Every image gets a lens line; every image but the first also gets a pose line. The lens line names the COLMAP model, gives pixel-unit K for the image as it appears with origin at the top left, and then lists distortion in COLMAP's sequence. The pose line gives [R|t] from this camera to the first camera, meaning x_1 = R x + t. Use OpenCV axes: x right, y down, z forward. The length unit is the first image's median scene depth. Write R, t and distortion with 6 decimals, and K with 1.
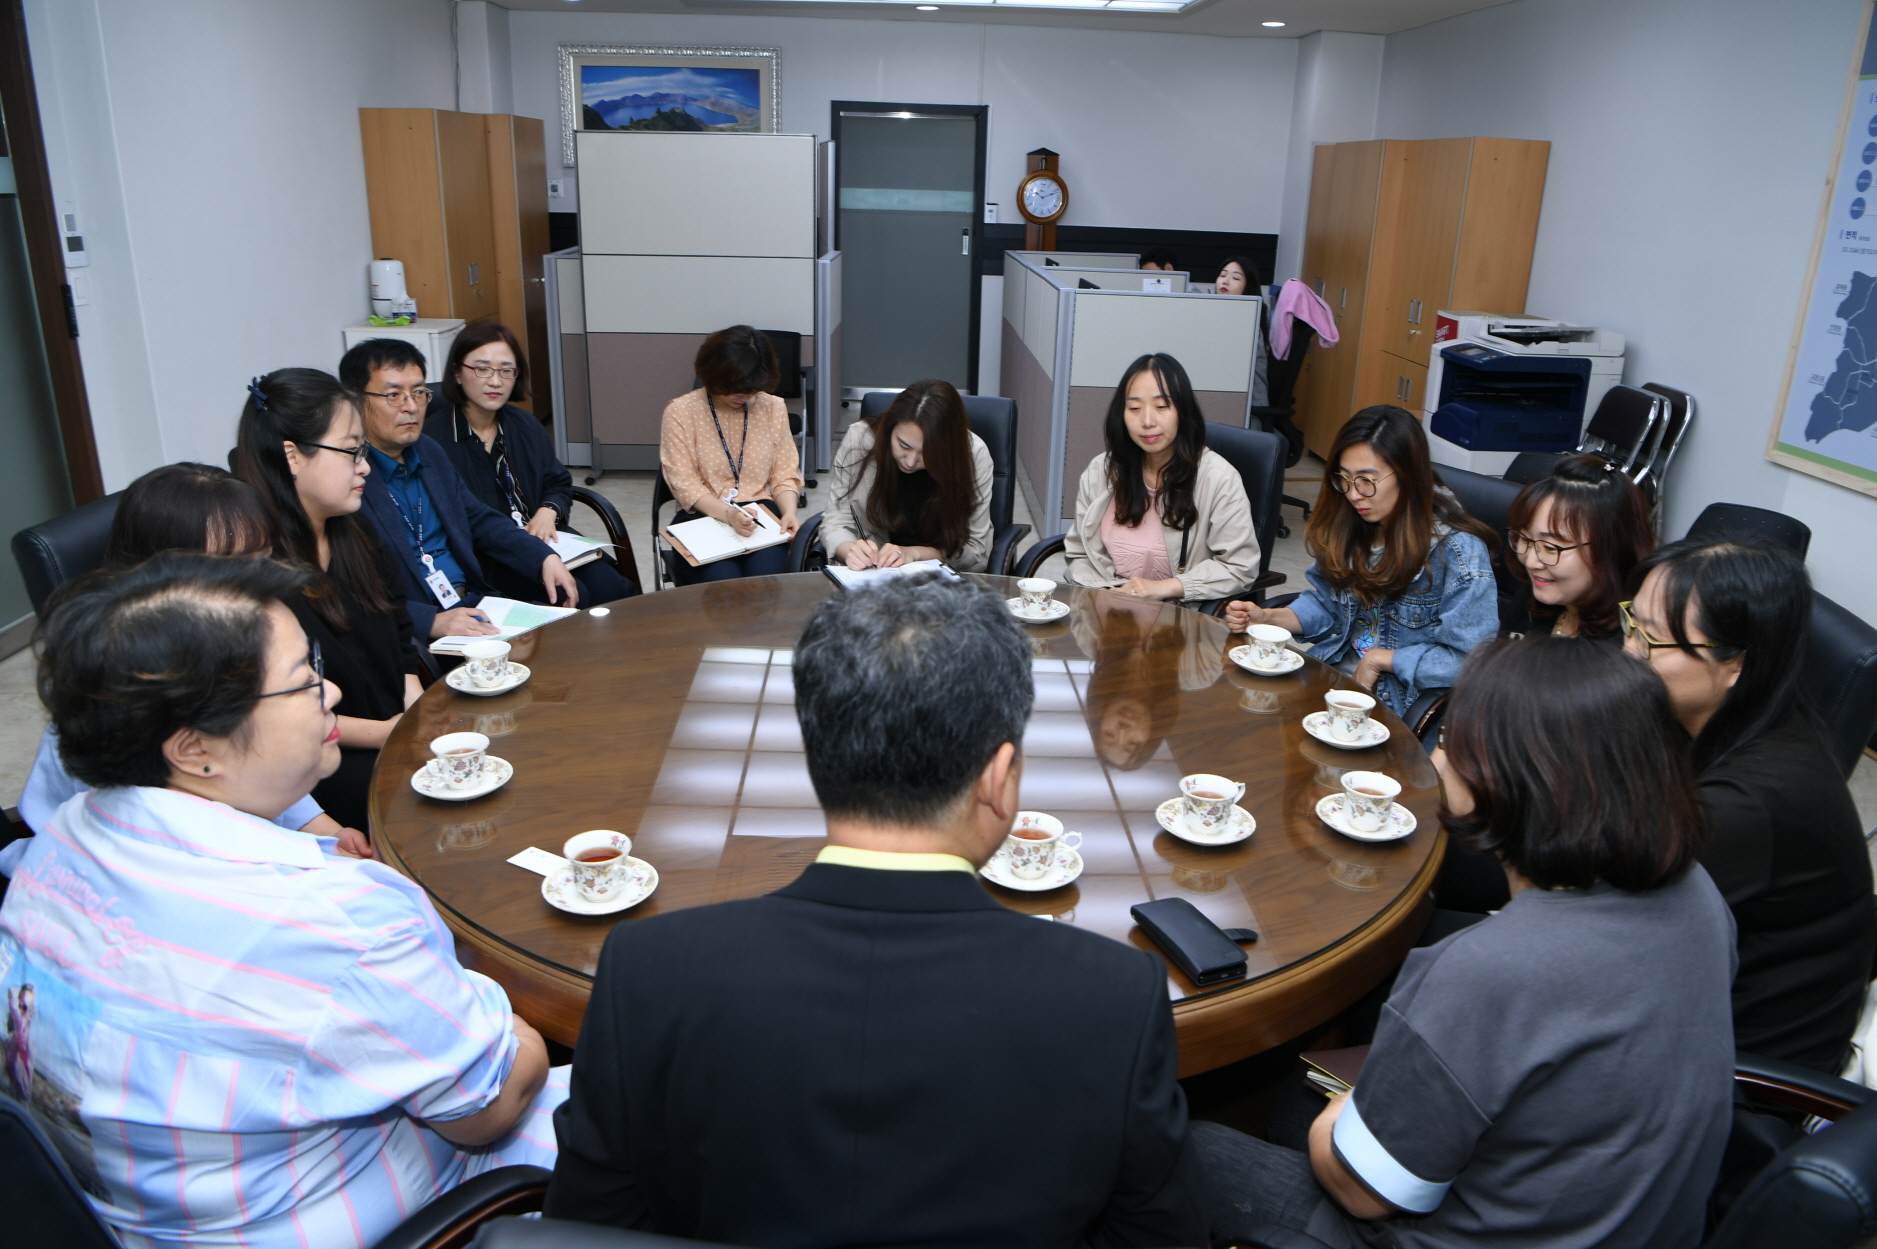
lens RADIAL K [[1275.1, 0, 932.6], [0, 1275.1, 643.7], [0, 0, 1]] dist [-0.088693, 0.021481]
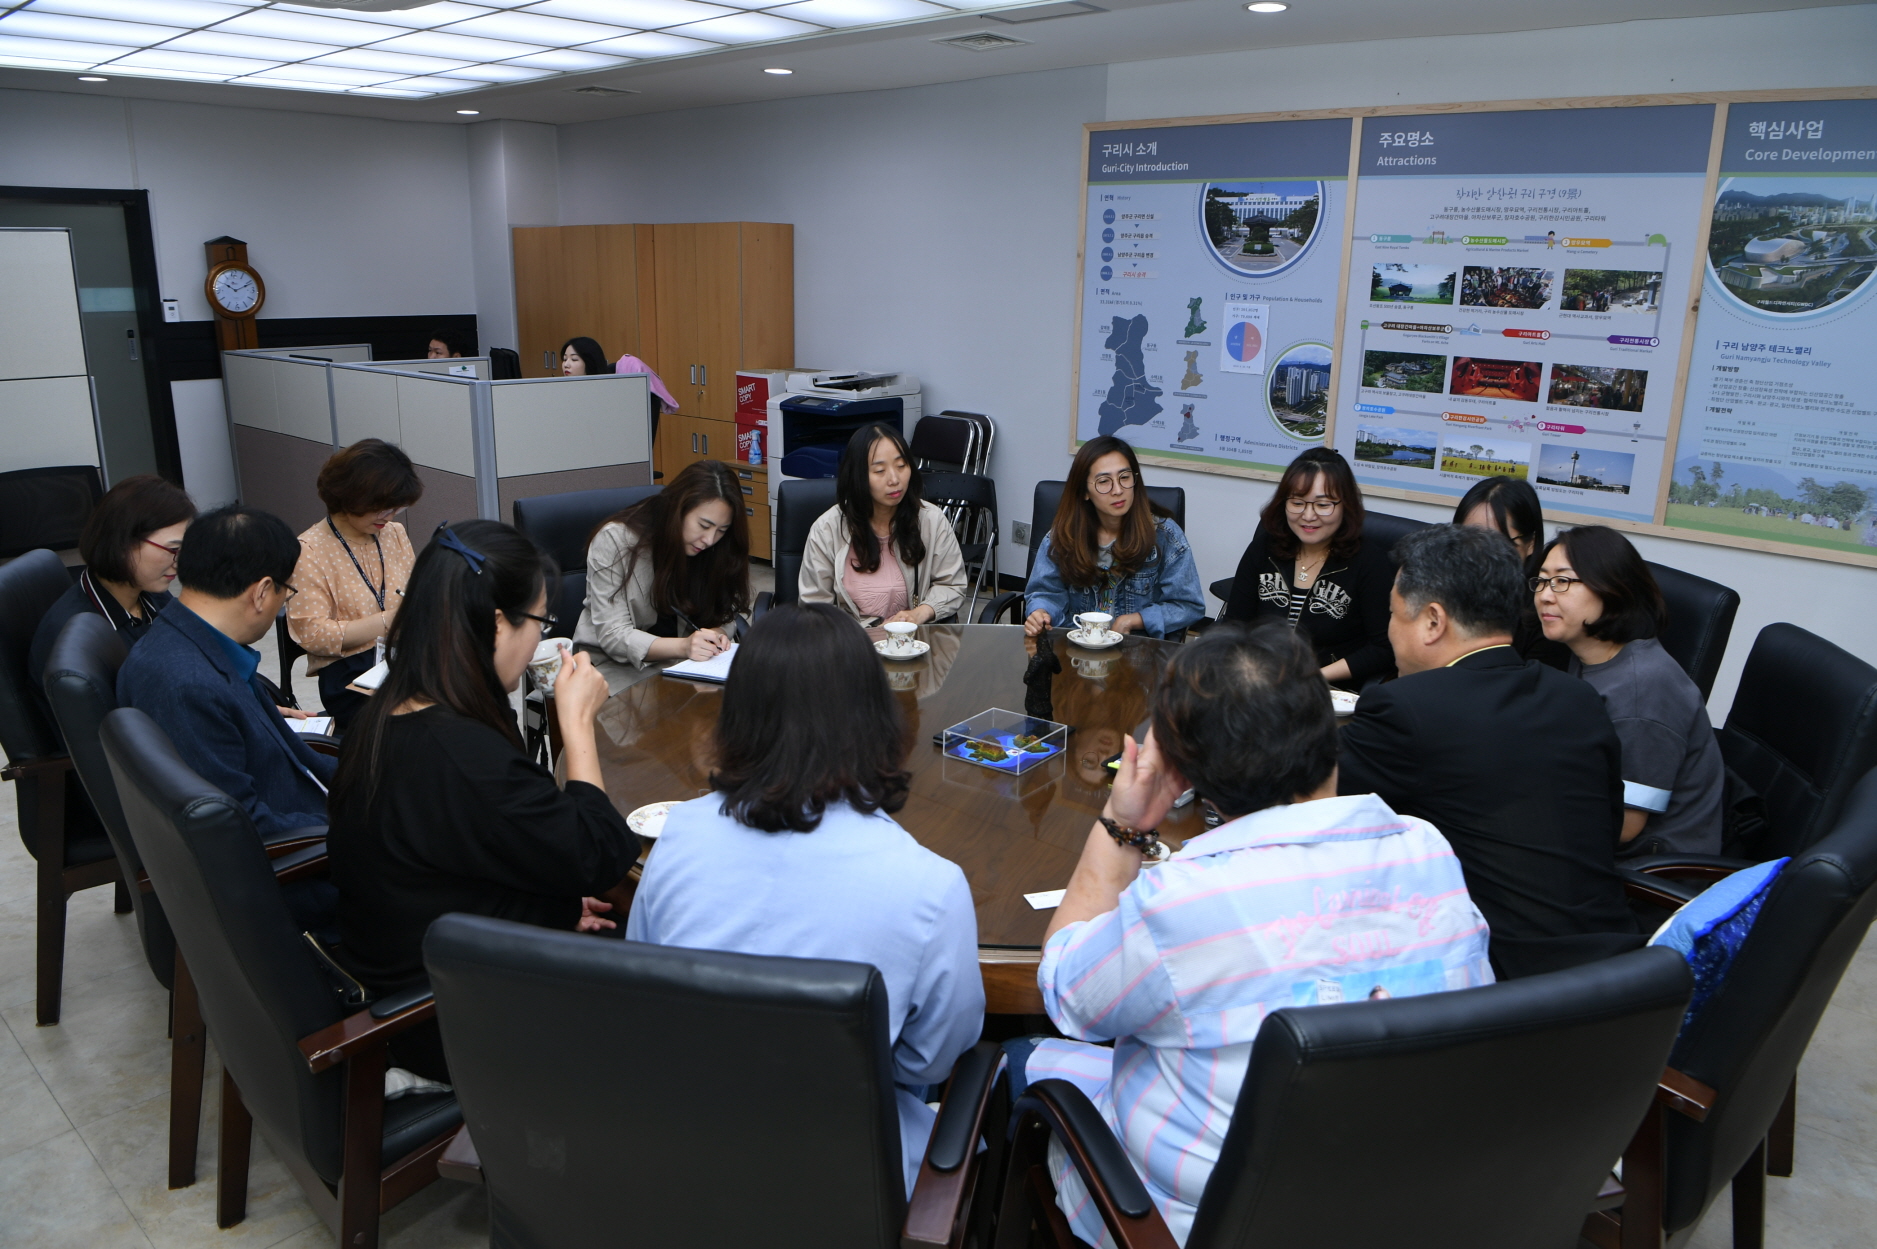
lens RADIAL K [[1275.1, 0, 932.6], [0, 1275.1, 643.7], [0, 0, 1]] dist [-0.088693, 0.021481]
pose [[0.700870, -0.214094, 0.680401, -0.405290], [0.247057, 0.967710, 0.050008, -0.048566], [-0.669137, 0.133048, 0.731132, 0.078926]]
